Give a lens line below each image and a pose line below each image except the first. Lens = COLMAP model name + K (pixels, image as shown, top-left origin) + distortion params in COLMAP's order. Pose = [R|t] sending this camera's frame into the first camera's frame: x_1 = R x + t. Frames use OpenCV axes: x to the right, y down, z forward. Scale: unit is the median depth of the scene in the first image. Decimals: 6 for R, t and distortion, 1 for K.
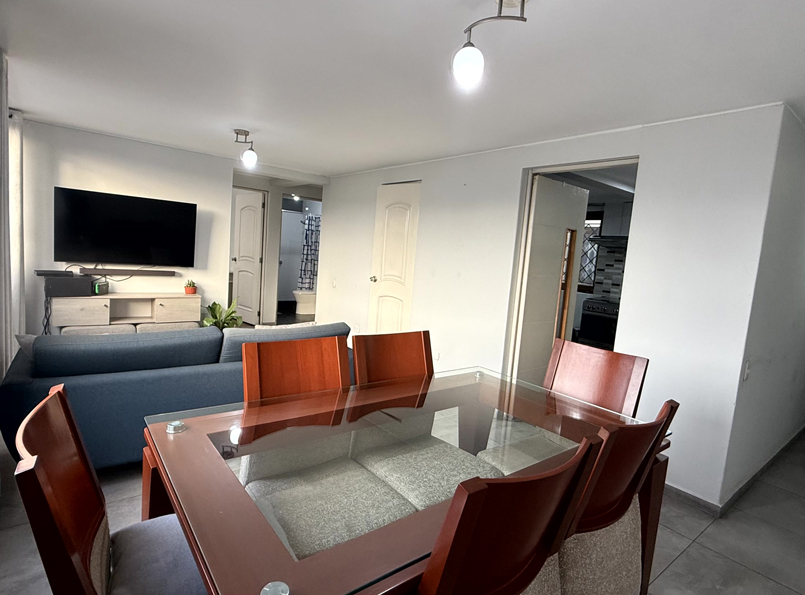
lens RADIAL K [[430.1, 0, 396.8], [0, 430.1, 295.6], [0, 0, 1]] dist [-0.002586, 0.000378]
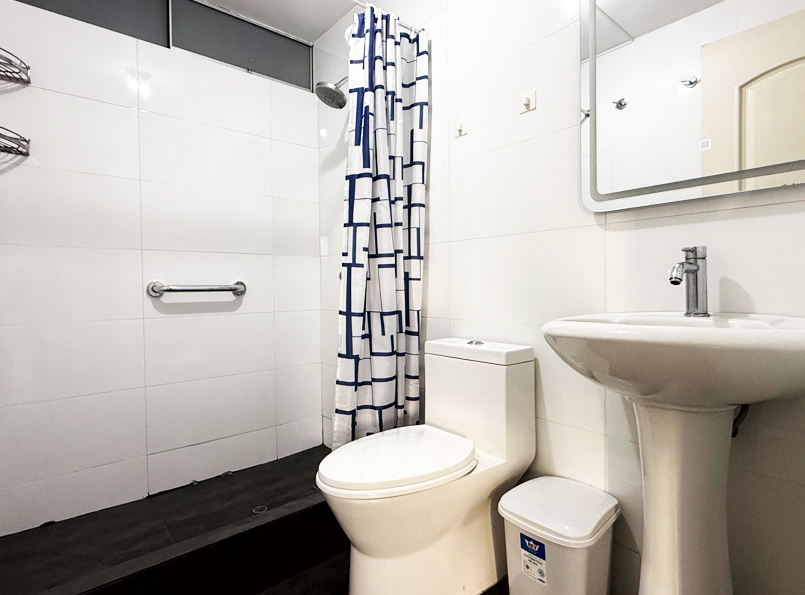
lens RADIAL K [[430.1, 0, 396.8], [0, 430.1, 295.6], [0, 0, 1]] dist [-0.002586, 0.000378]
pose [[0.994923, -0.094242, 0.035295, -0.207389], [0.096838, 0.992001, -0.080973, -0.050446], [-0.027382, 0.083980, 0.996091, 0.820332]]
